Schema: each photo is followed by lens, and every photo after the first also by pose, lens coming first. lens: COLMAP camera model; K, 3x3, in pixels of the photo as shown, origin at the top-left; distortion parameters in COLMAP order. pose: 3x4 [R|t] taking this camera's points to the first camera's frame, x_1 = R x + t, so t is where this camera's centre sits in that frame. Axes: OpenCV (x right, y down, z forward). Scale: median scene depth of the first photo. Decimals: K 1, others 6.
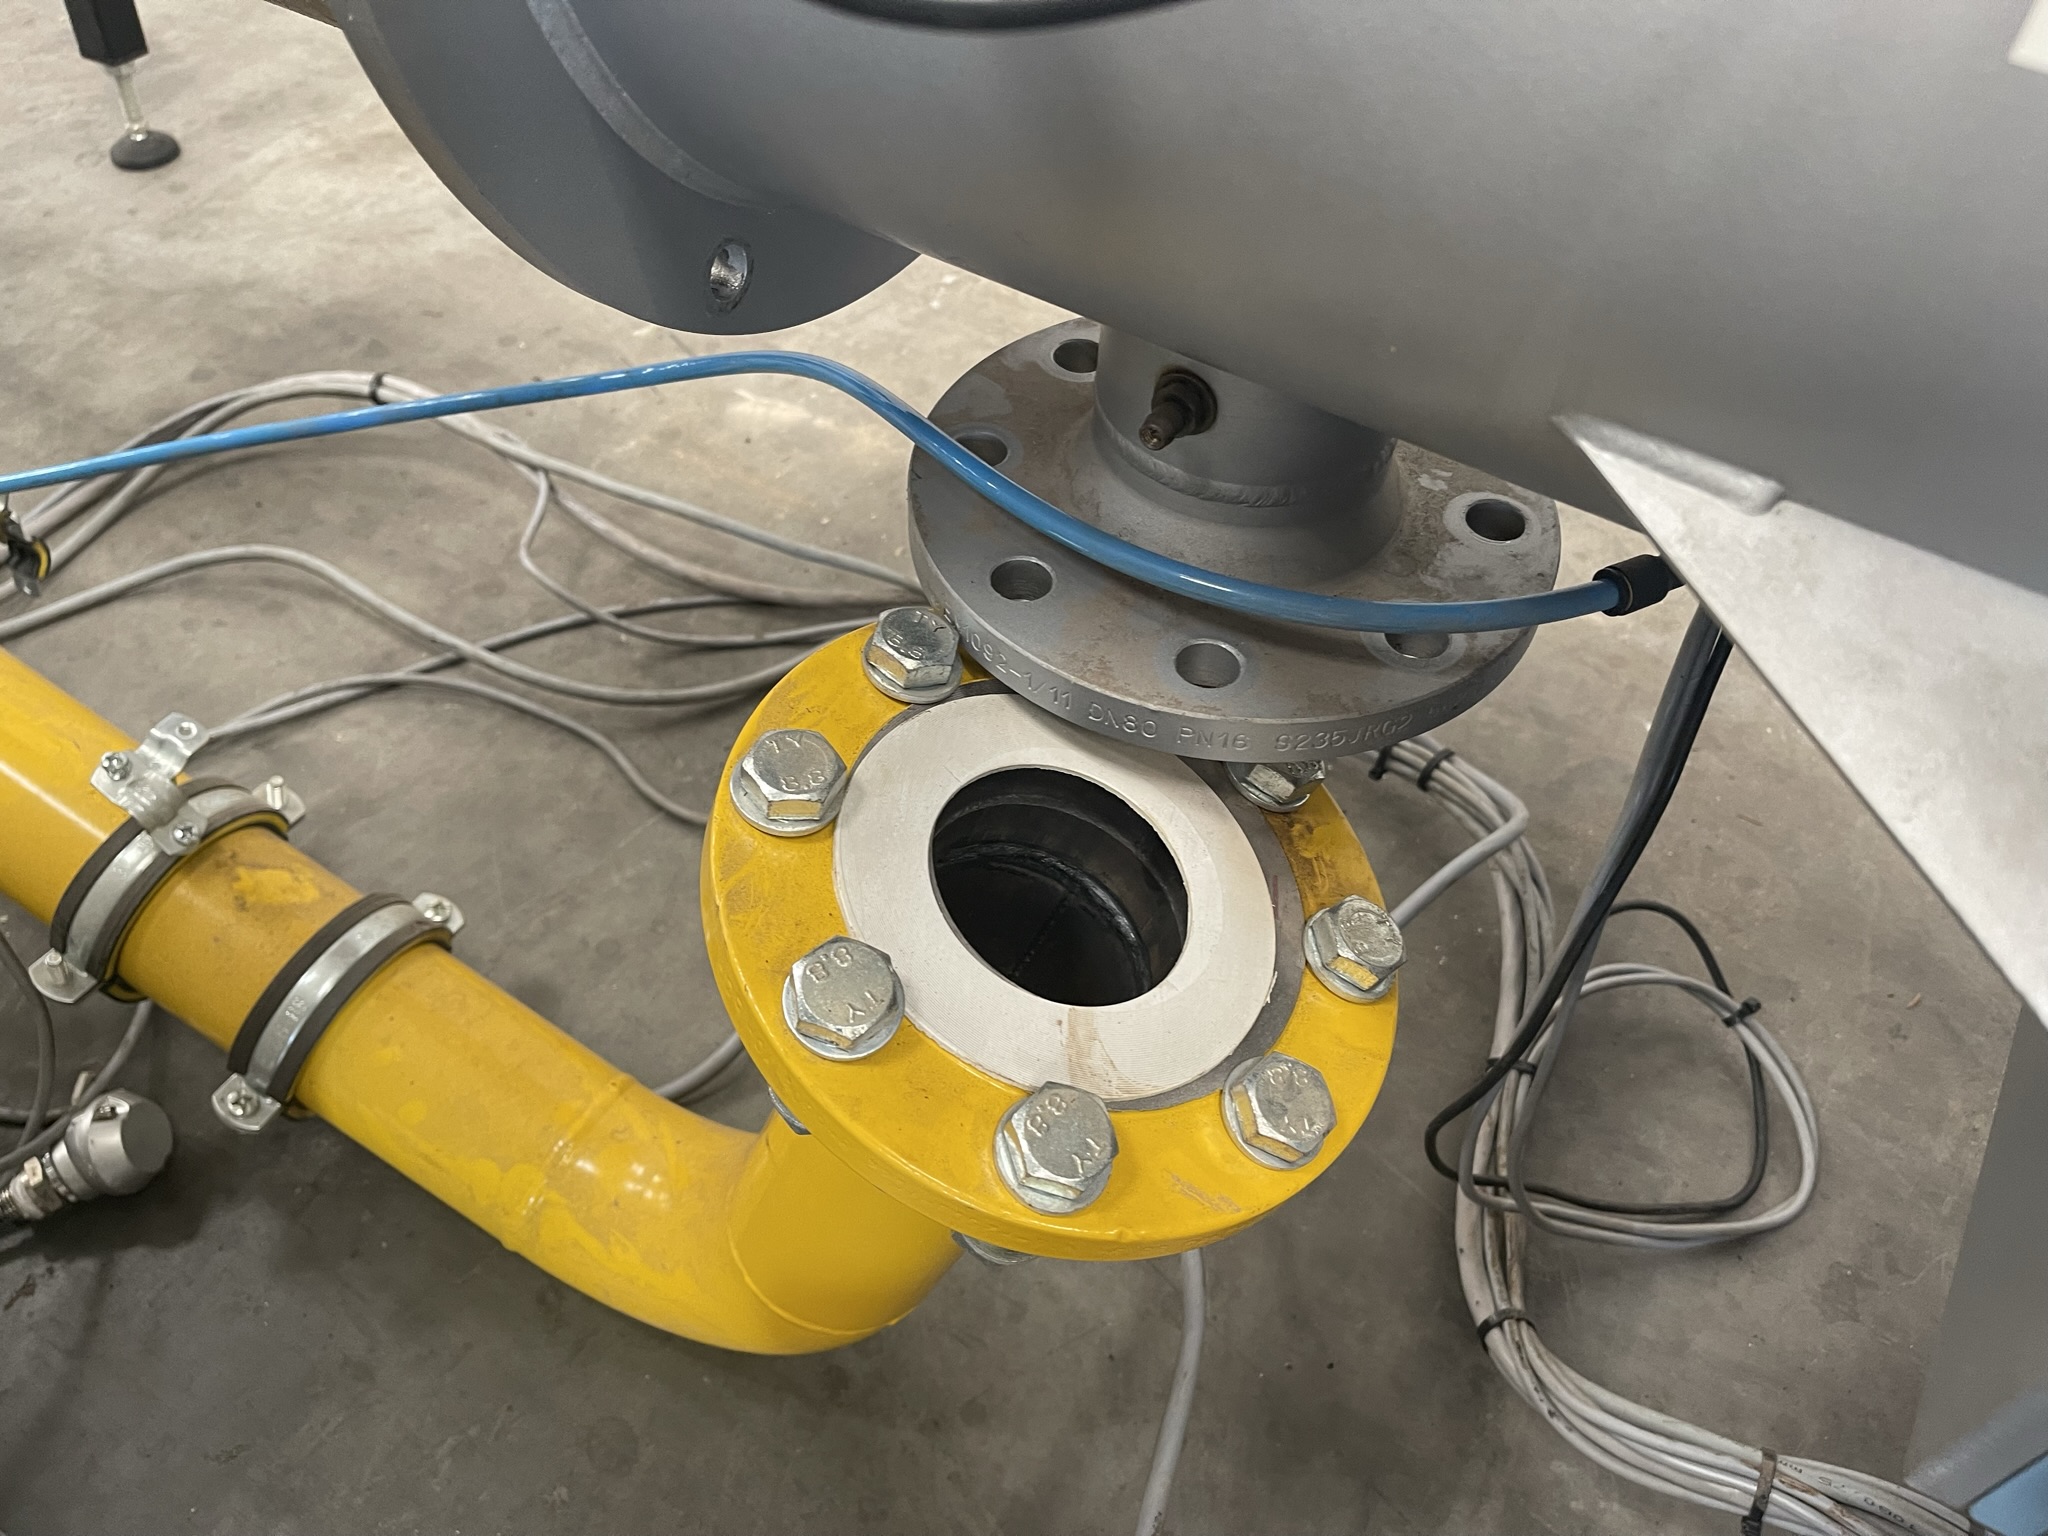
lens RADIAL K [[1564.3, 0, 1025.7], [0, 1564.3, 754.6], [0, 0, 1]] dist [0.047002, -0.079274]
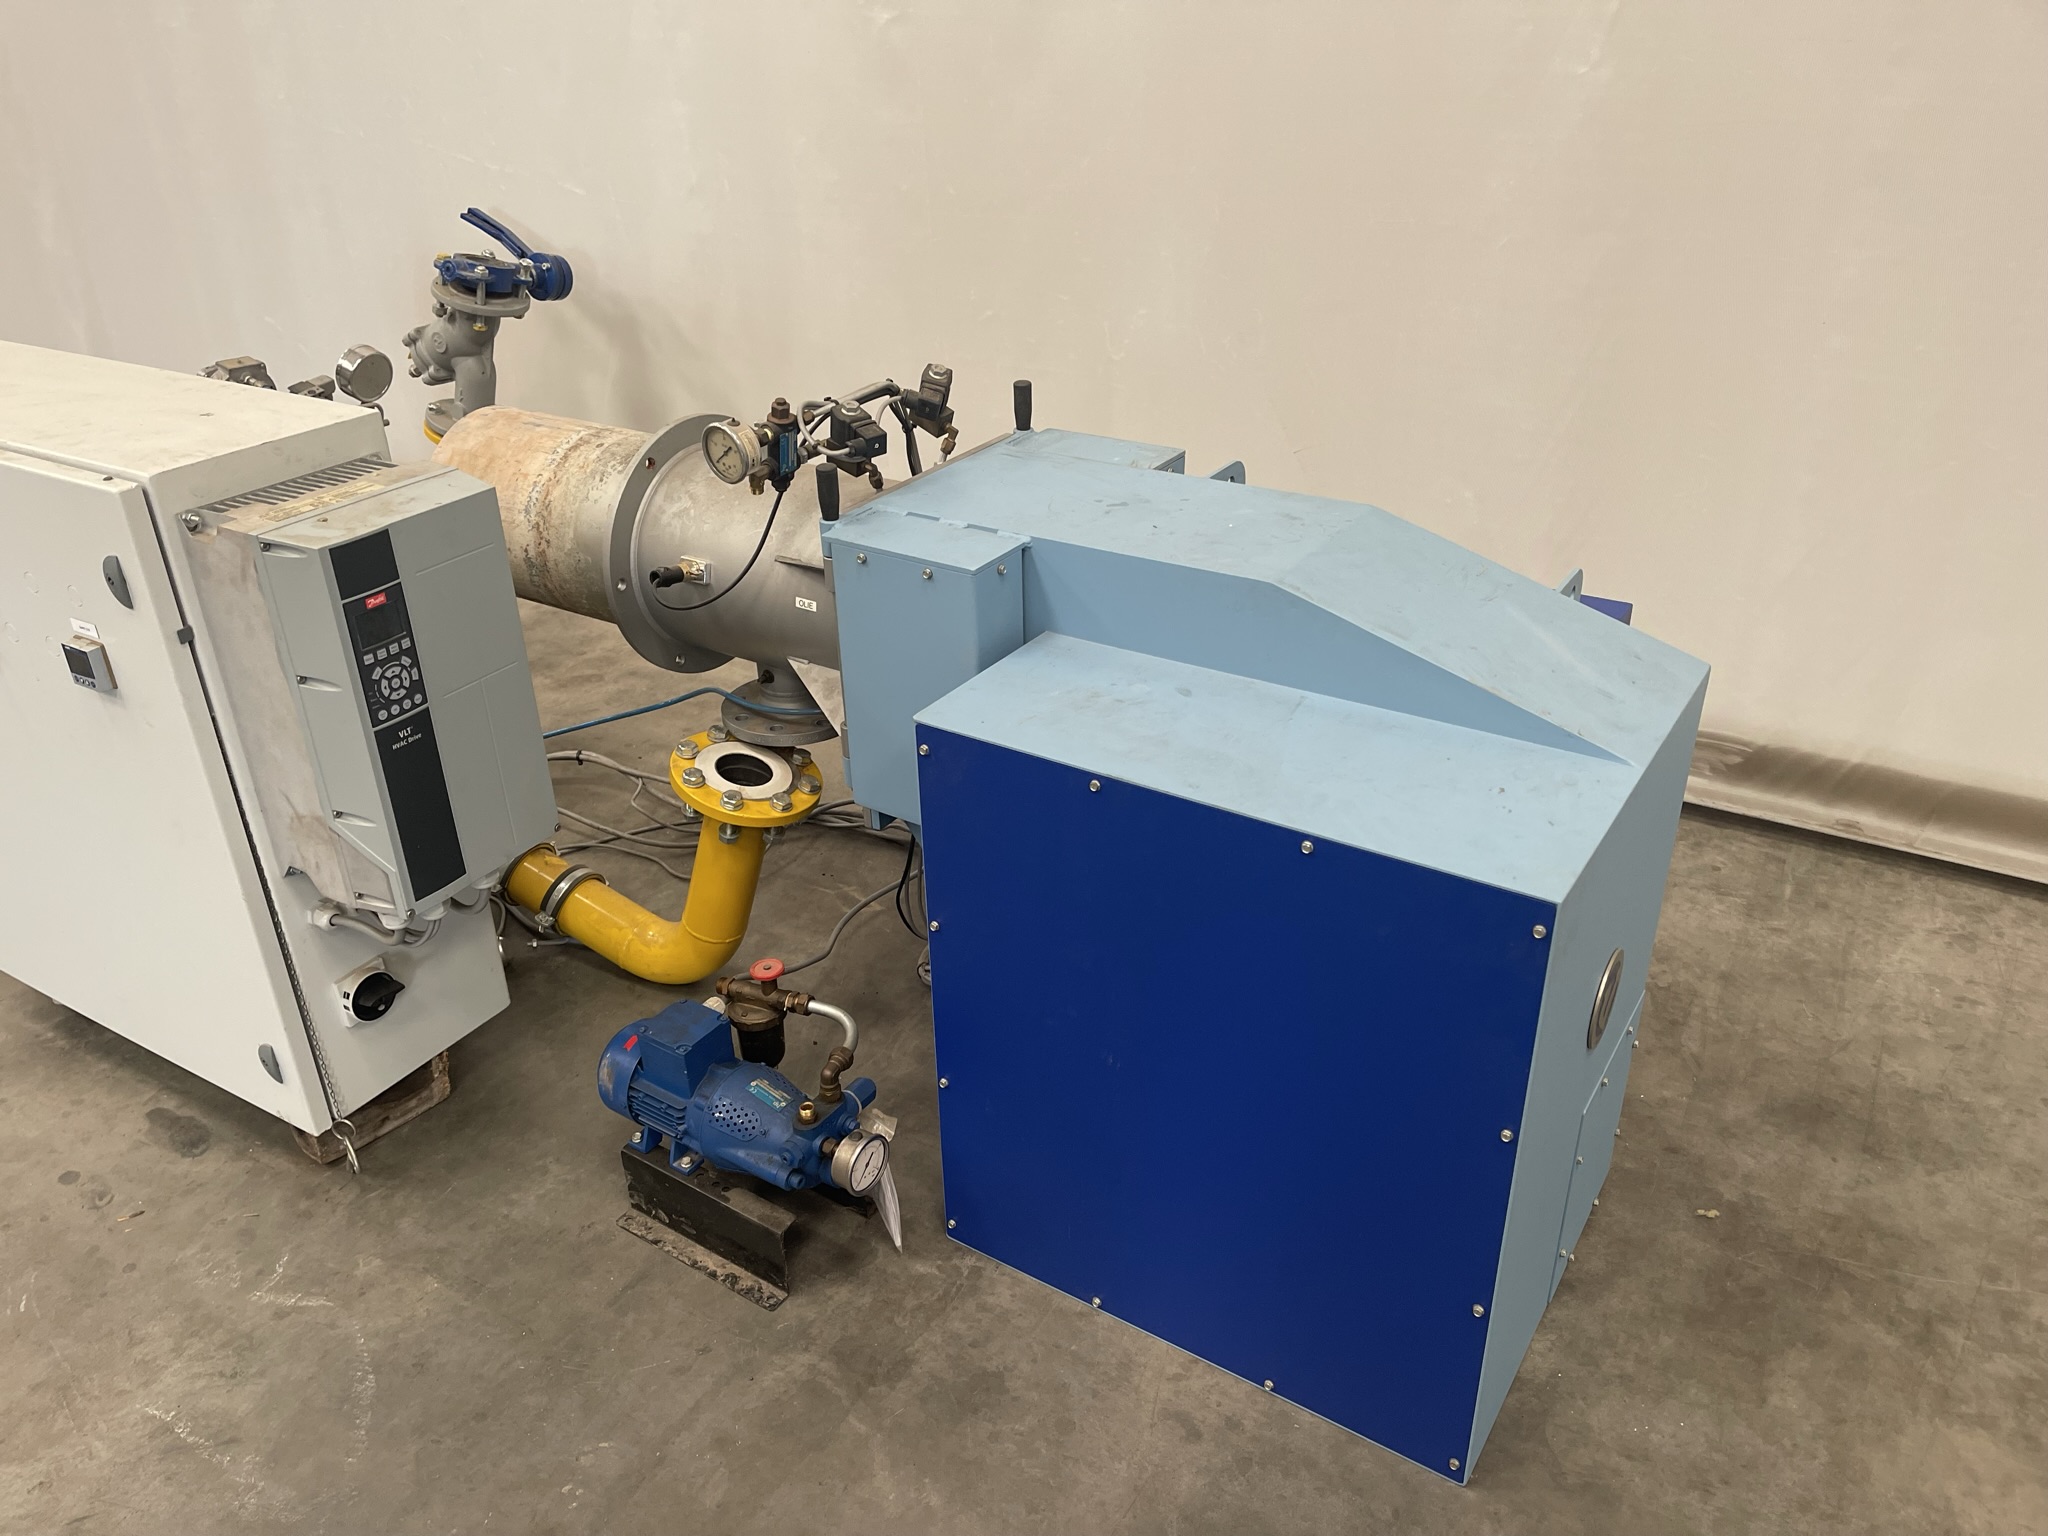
lens RADIAL K [[1577.4, 0, 1024.5], [0, 1577.4, 770.5], [0, 0, 1]] dist [0.072774, -0.106859]
pose [[0.997167, -0.058719, -0.047004, 0.503782], [0.039452, 0.940386, -0.337812, 0.797633], [0.064038, 0.335001, 0.940039, -1.596275]]
